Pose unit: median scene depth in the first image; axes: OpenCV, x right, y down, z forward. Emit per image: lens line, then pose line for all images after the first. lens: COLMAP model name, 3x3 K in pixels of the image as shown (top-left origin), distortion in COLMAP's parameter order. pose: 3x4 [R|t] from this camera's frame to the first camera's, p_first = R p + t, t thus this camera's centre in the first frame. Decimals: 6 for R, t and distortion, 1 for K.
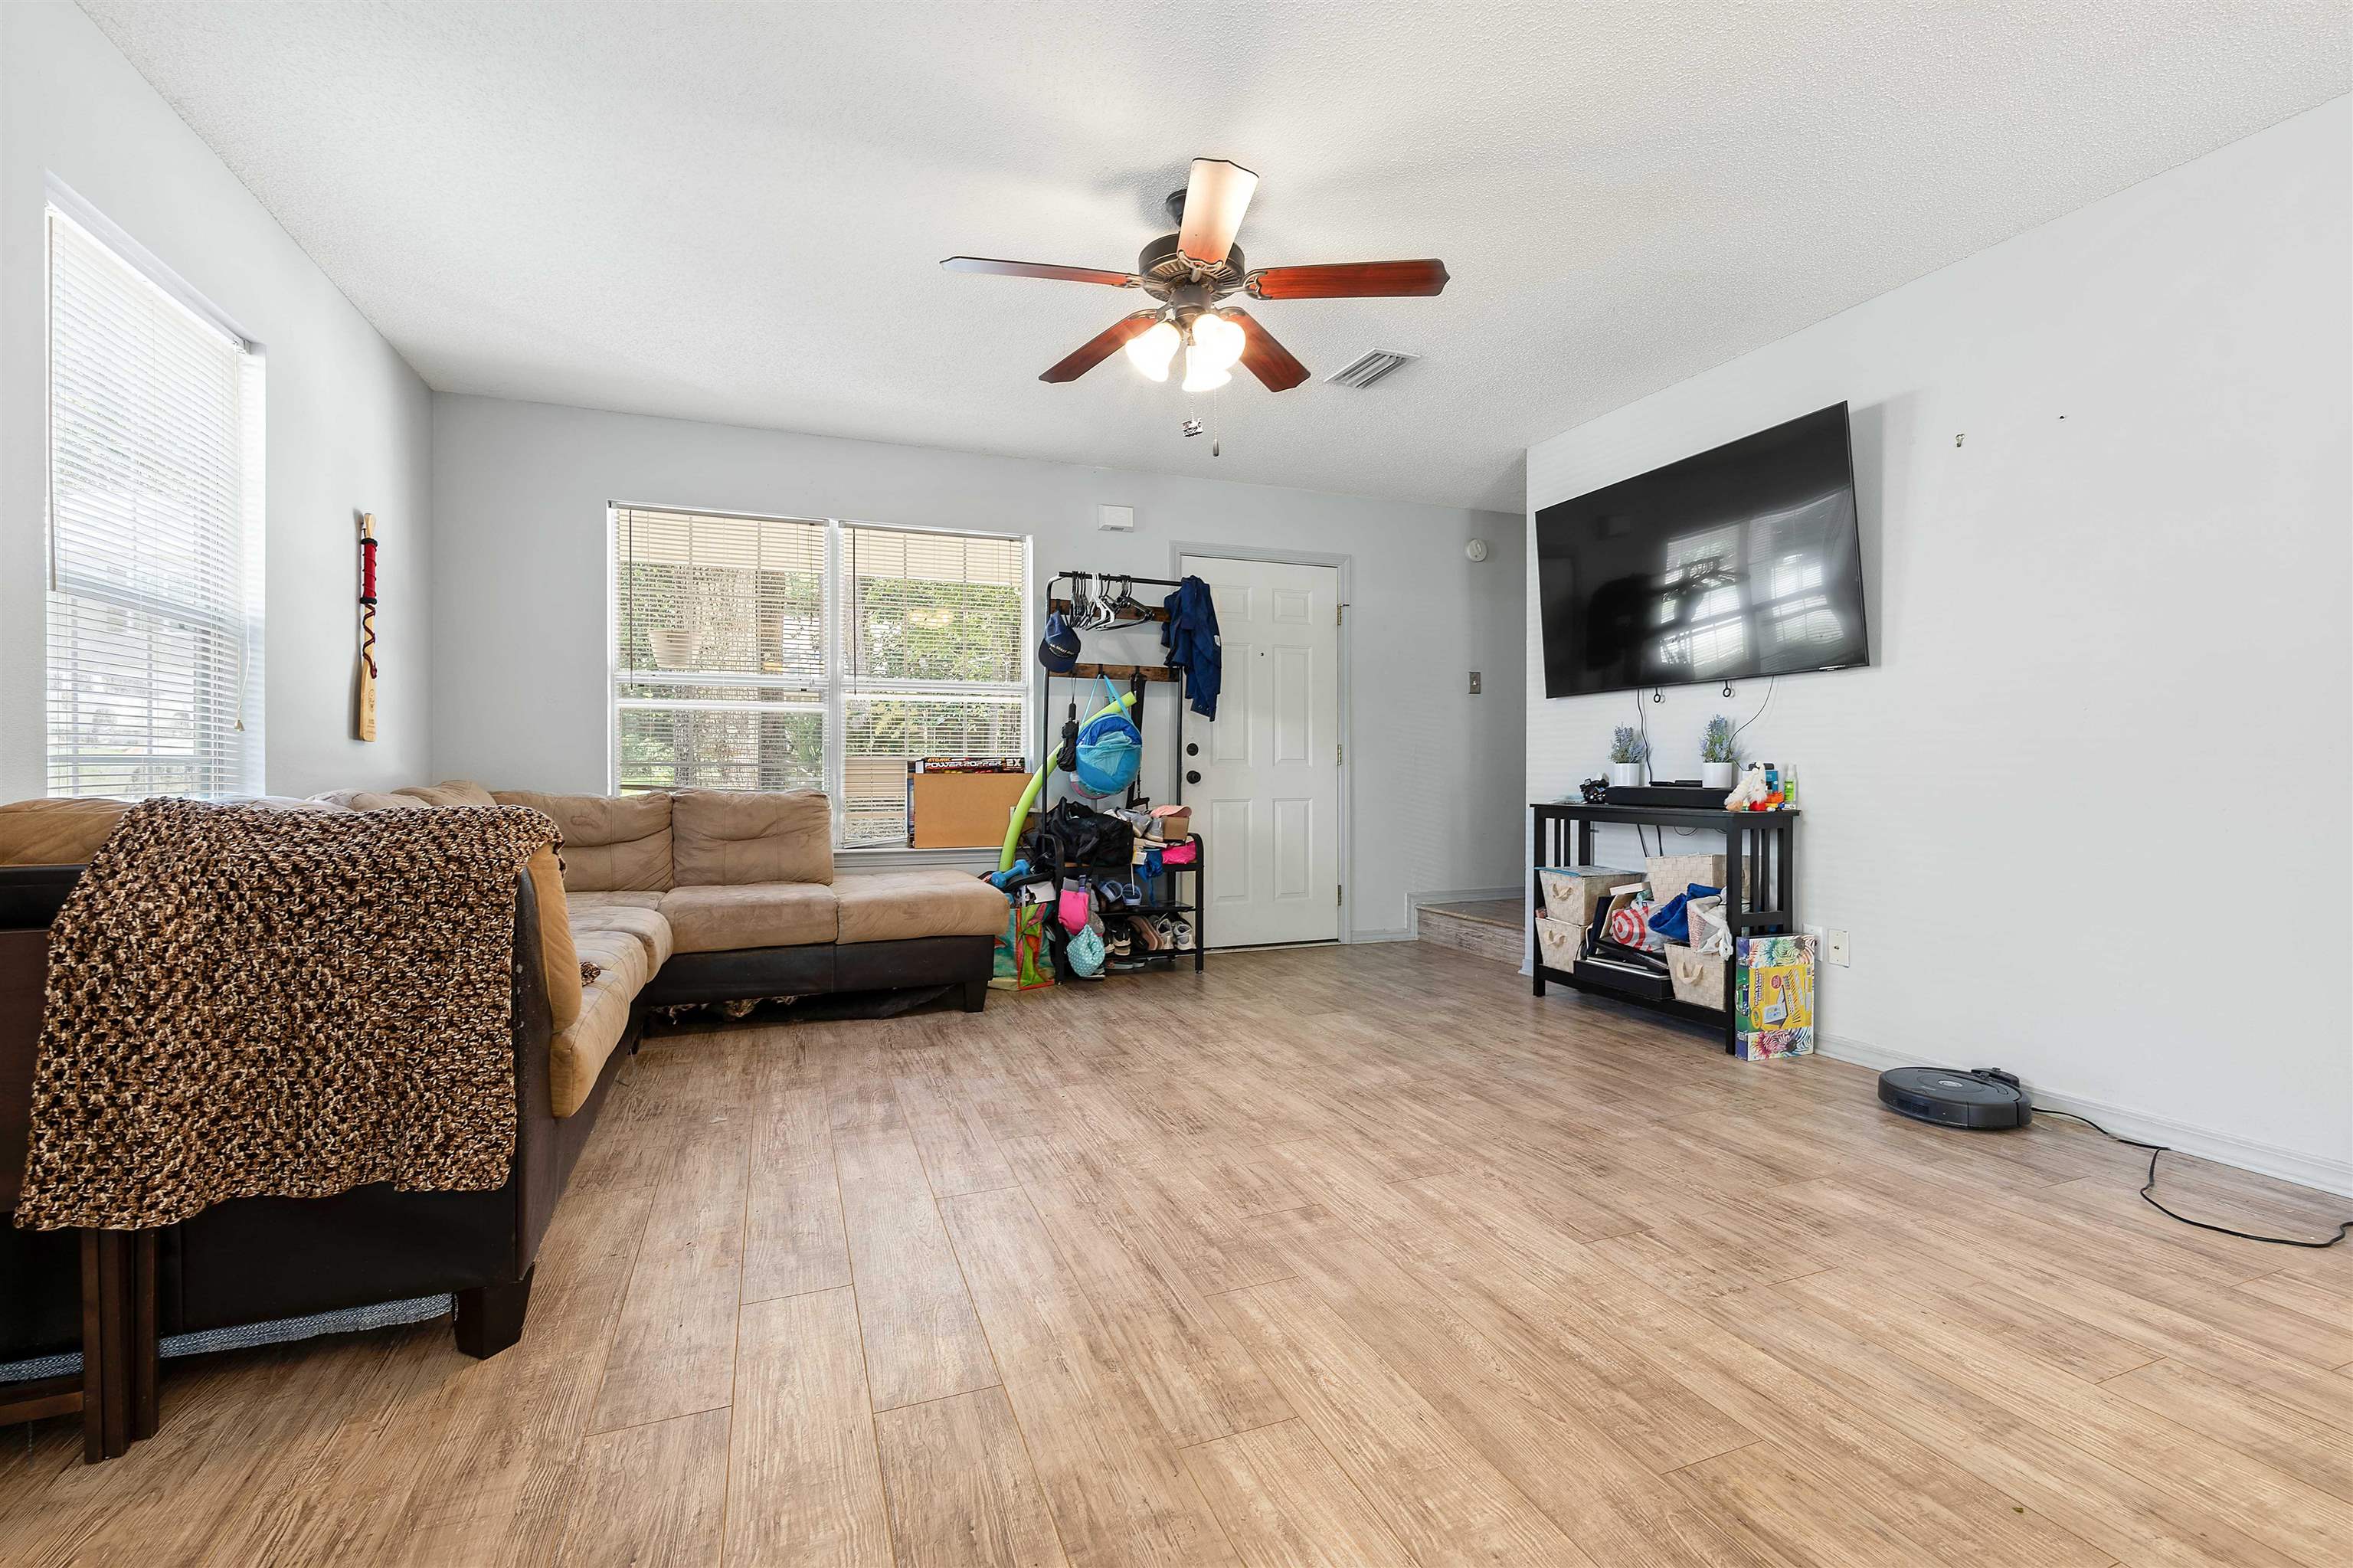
lens RADIAL K [[1043.3, 0, 1186.5], [0, 1043.3, 762.8], [0, 0, 1]] dist [0.001476, -0.000282]
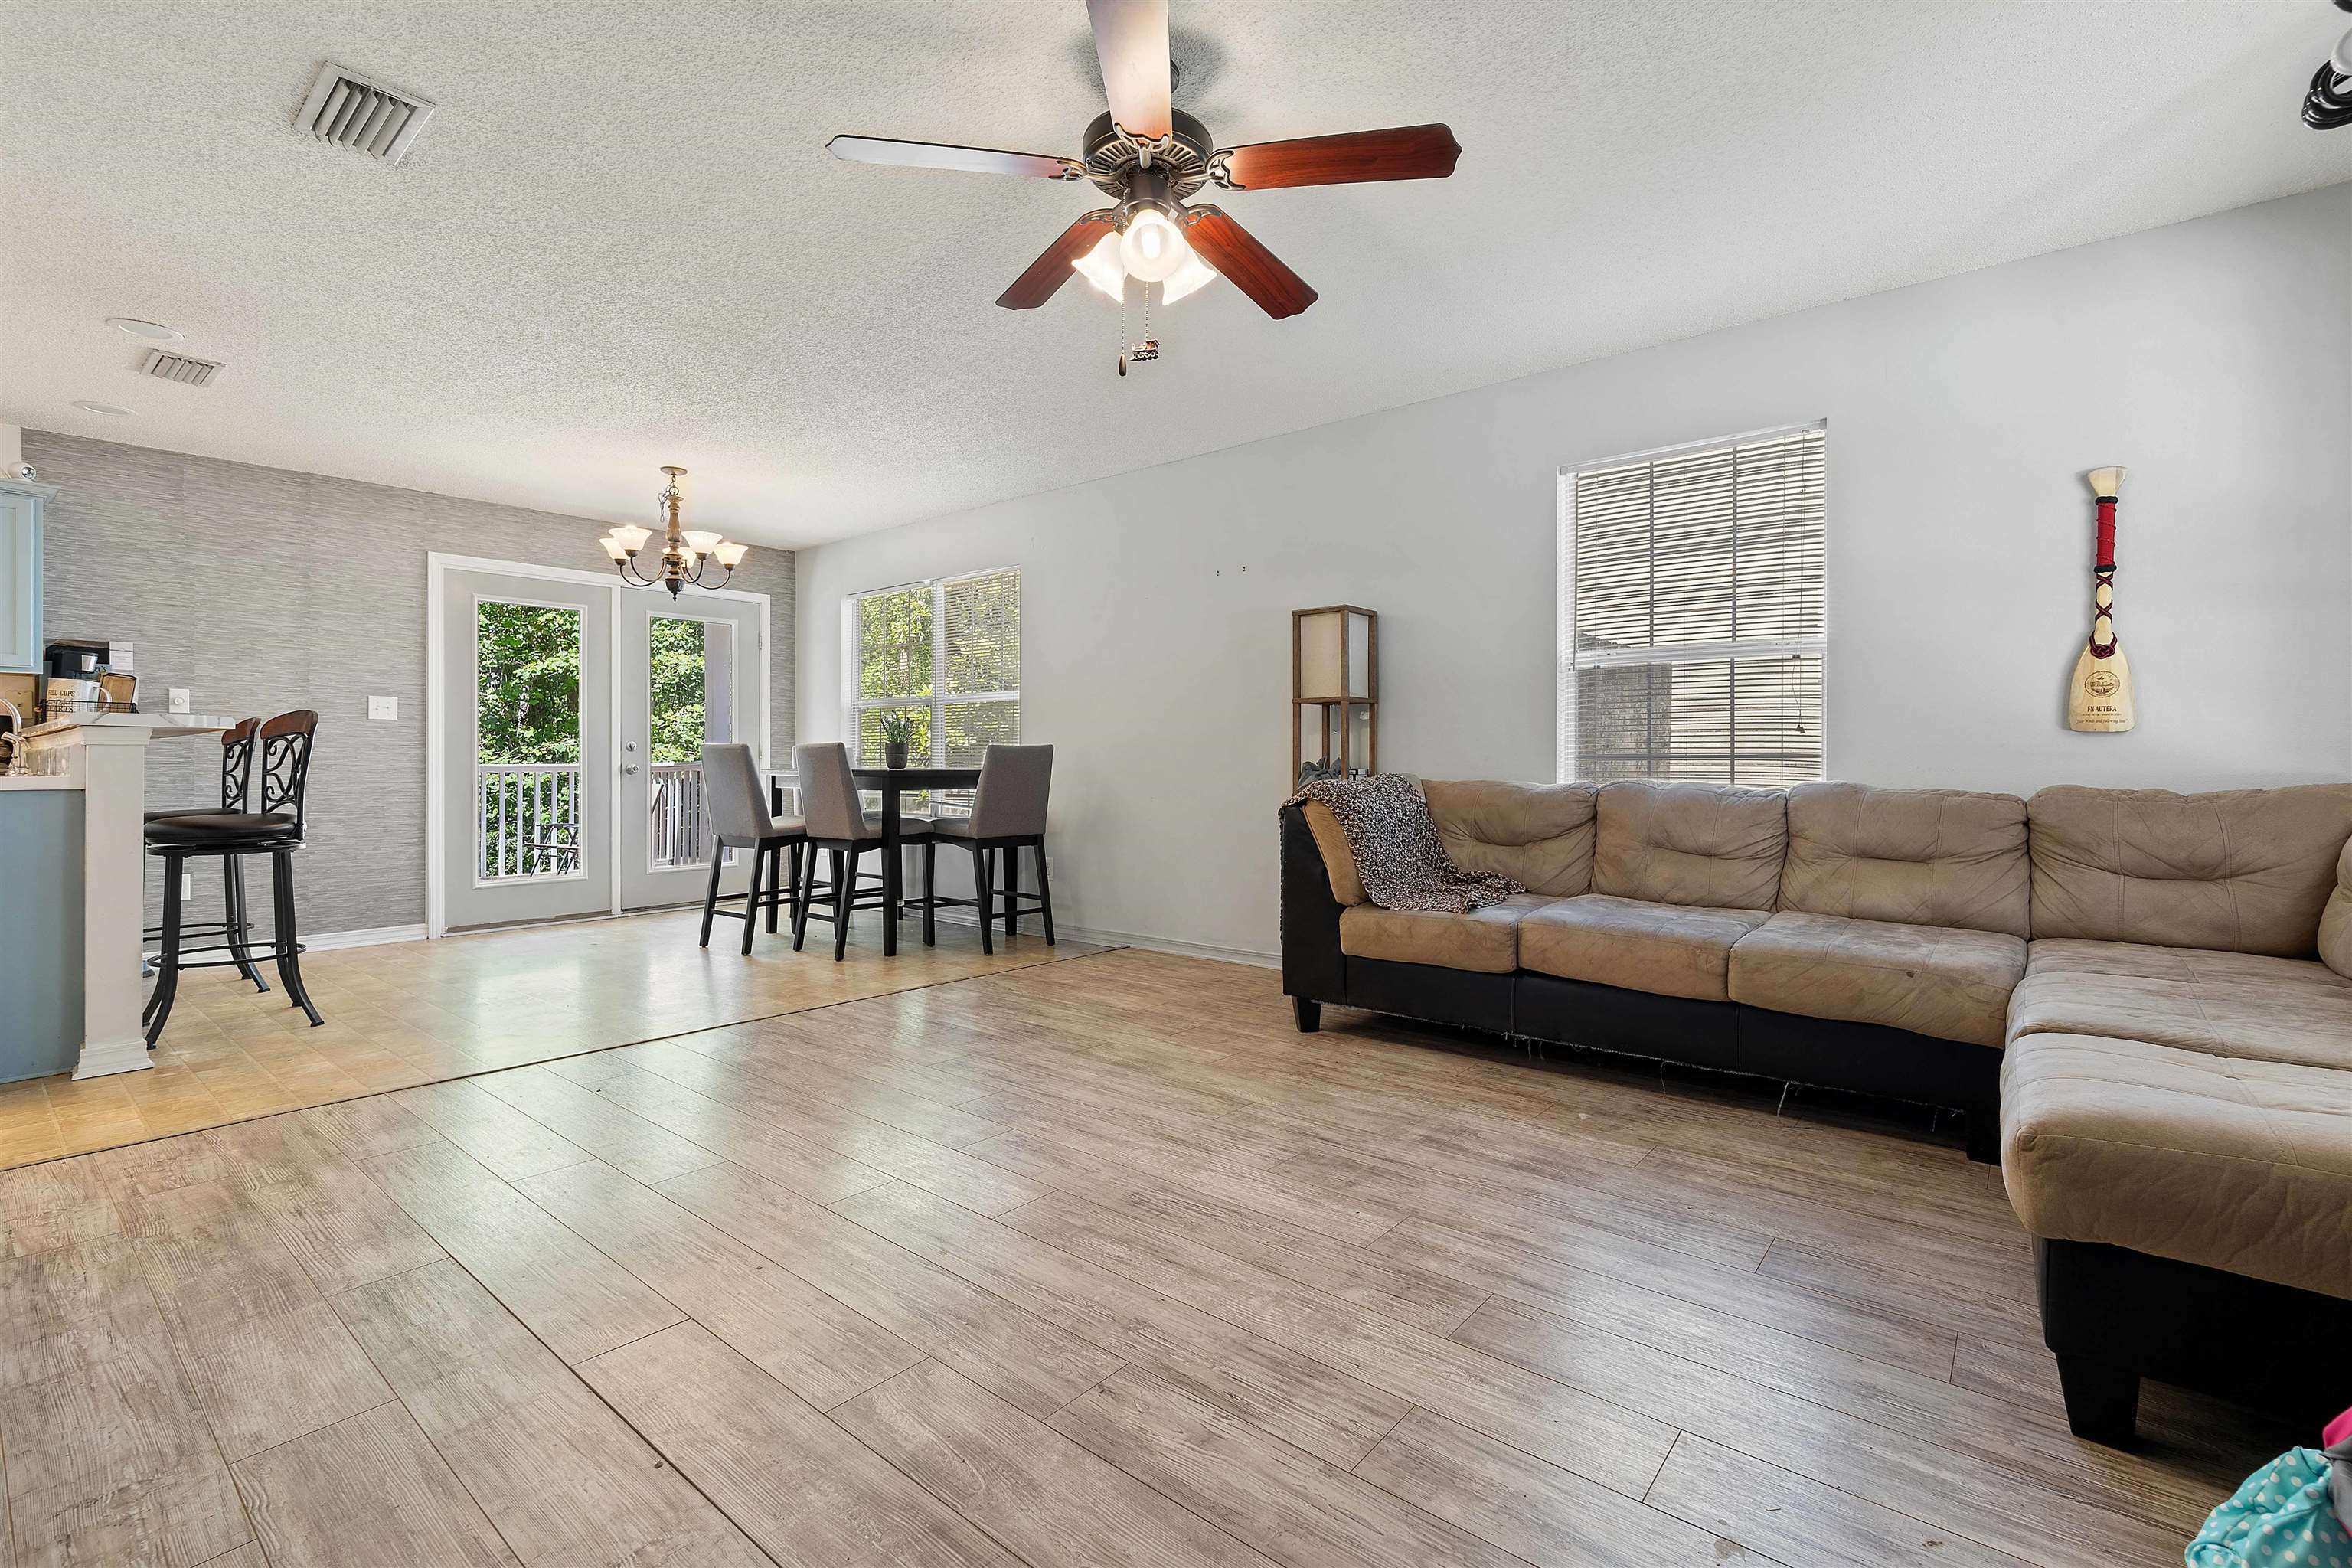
lens RADIAL K [[1042.8, 0, 1186.0], [0, 1042.8, 762.8], [0, 0, 1]] dist [0.001476, -0.000282]
pose [[-0.874594, 0.001623, -0.484854, 0.355749], [0.002233, 0.999997, -0.000682, 0.003747], [0.484852, -0.001679, -0.874595, 1.642164]]
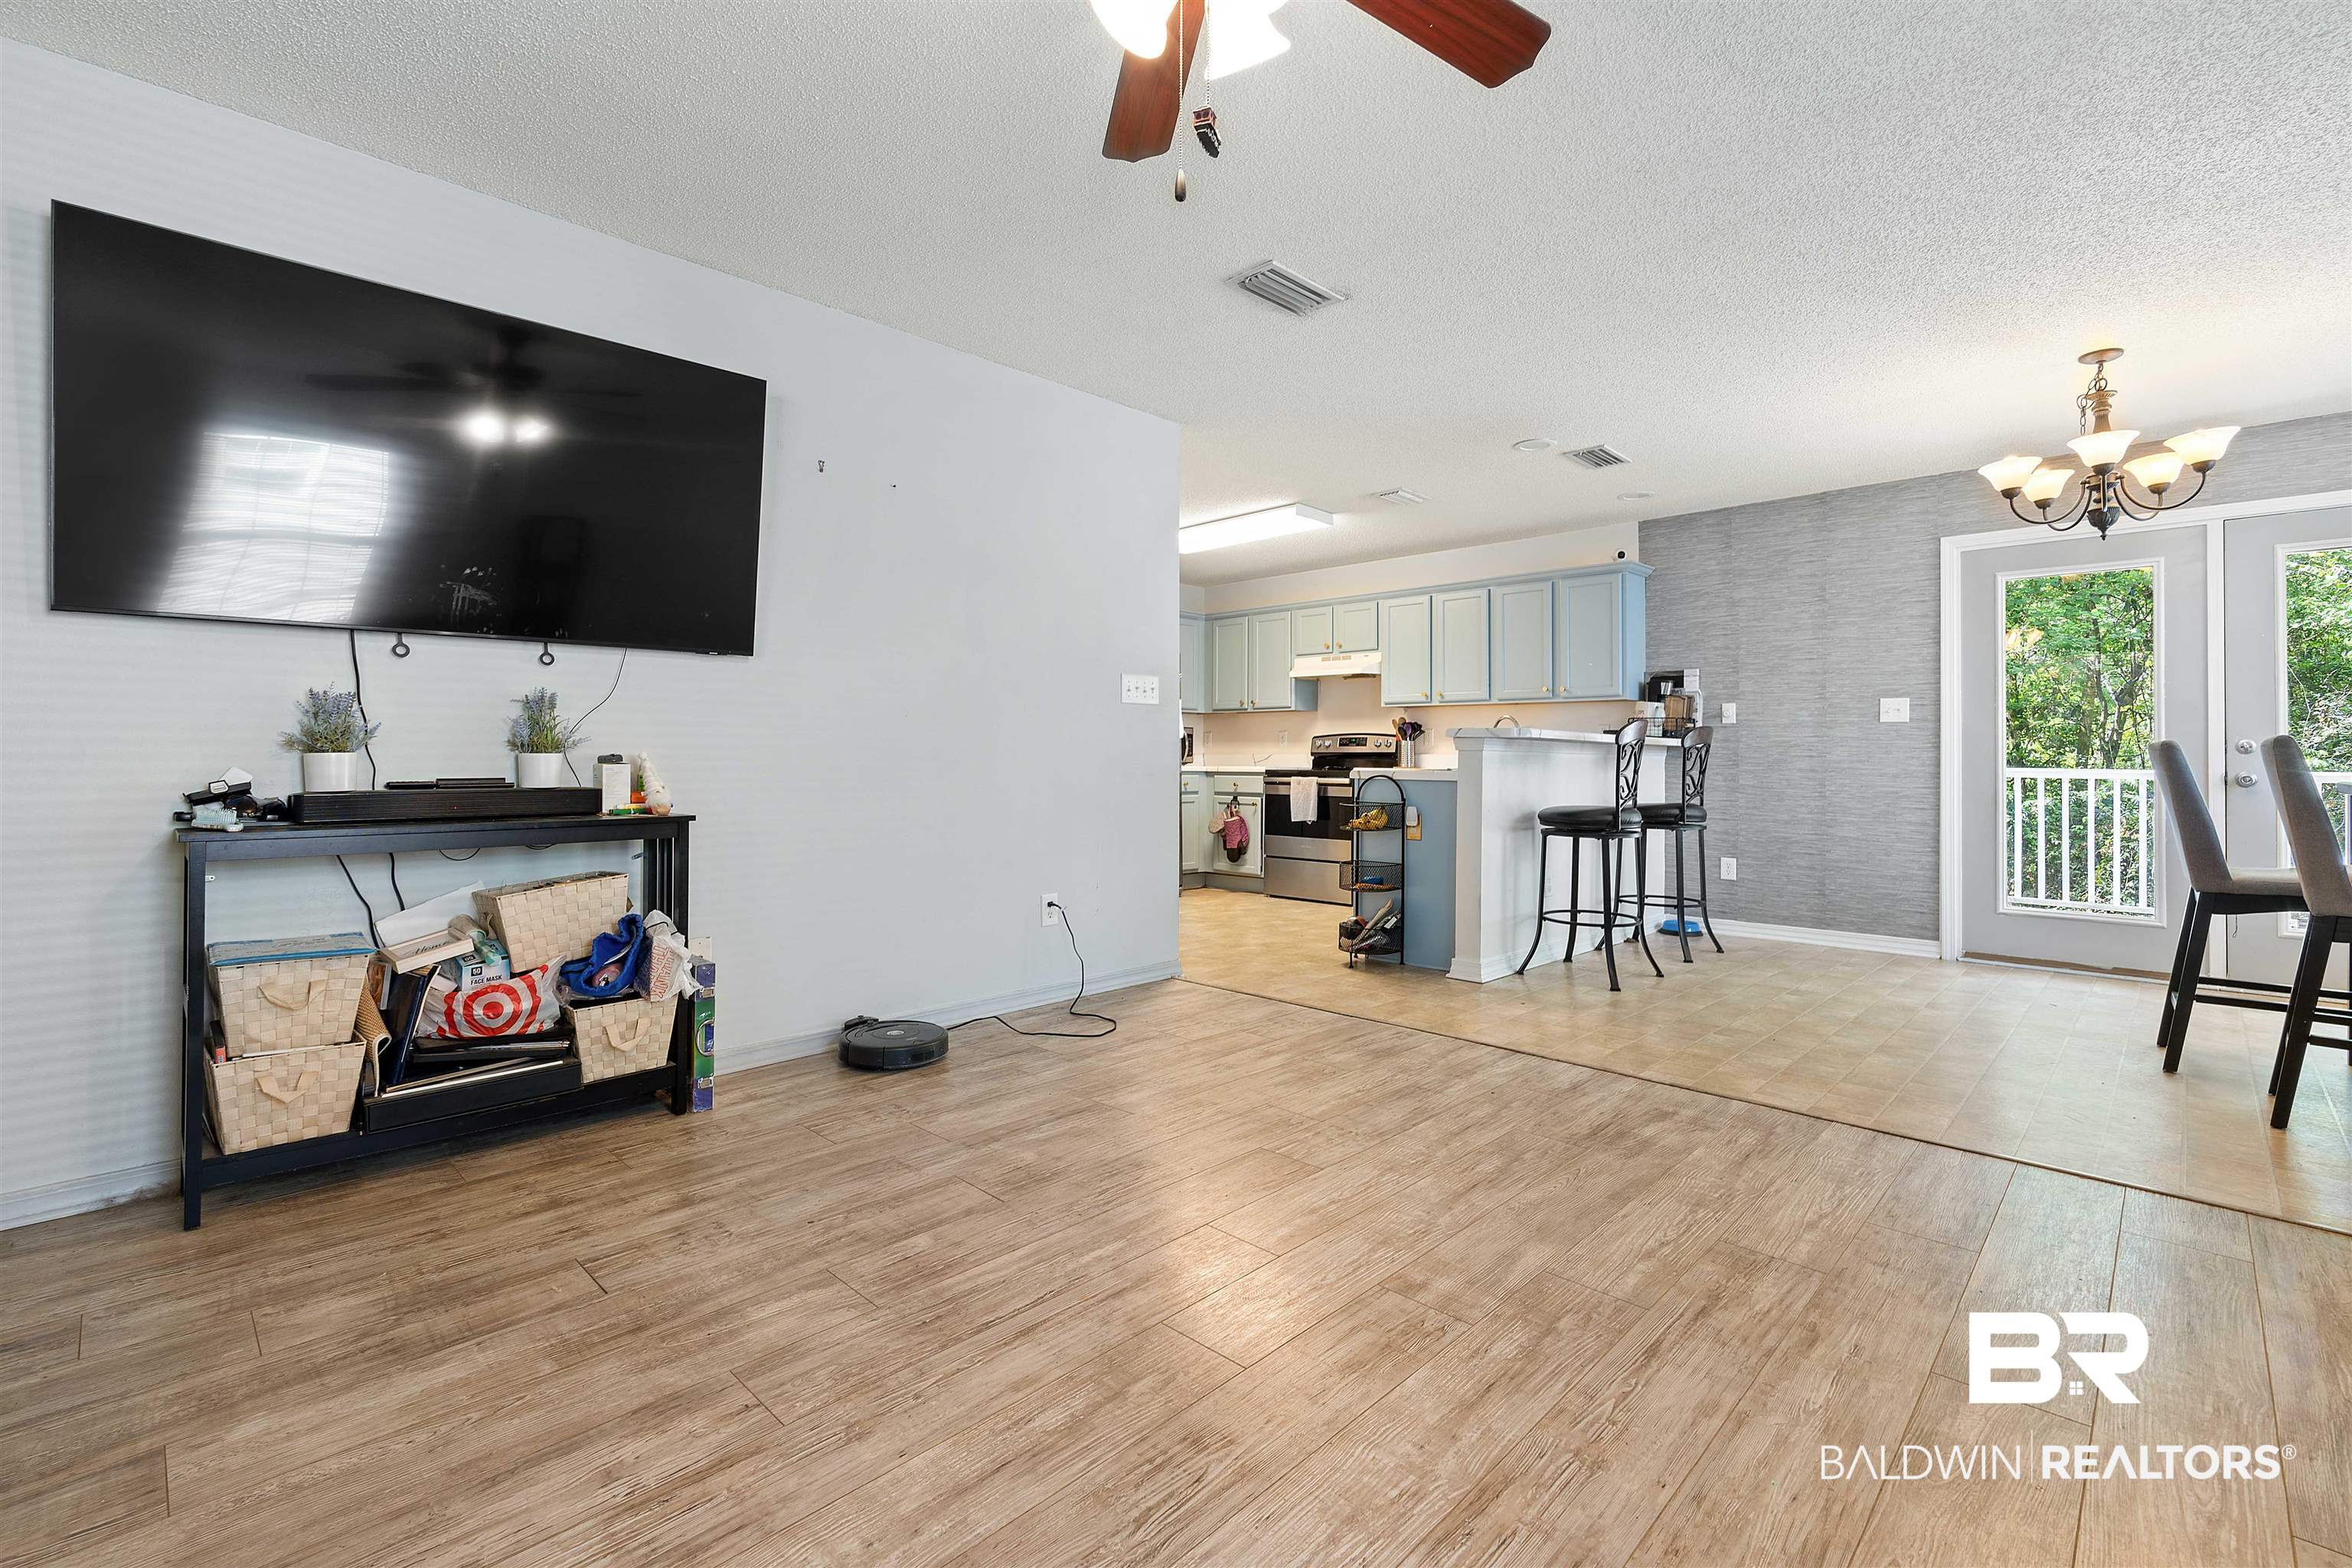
lens RADIAL K [[1034.0, 0, 1183.5], [0, 1034.0, 750.7], [0, 0, 1]] dist [-0.000866, -0.000037]
pose [[-0.413042, 0.004332, 0.910702, -0.443829], [-0.009778, 0.999910, -0.009191, 0.000192], [-0.910660, -0.012701, -0.412962, 1.162201]]
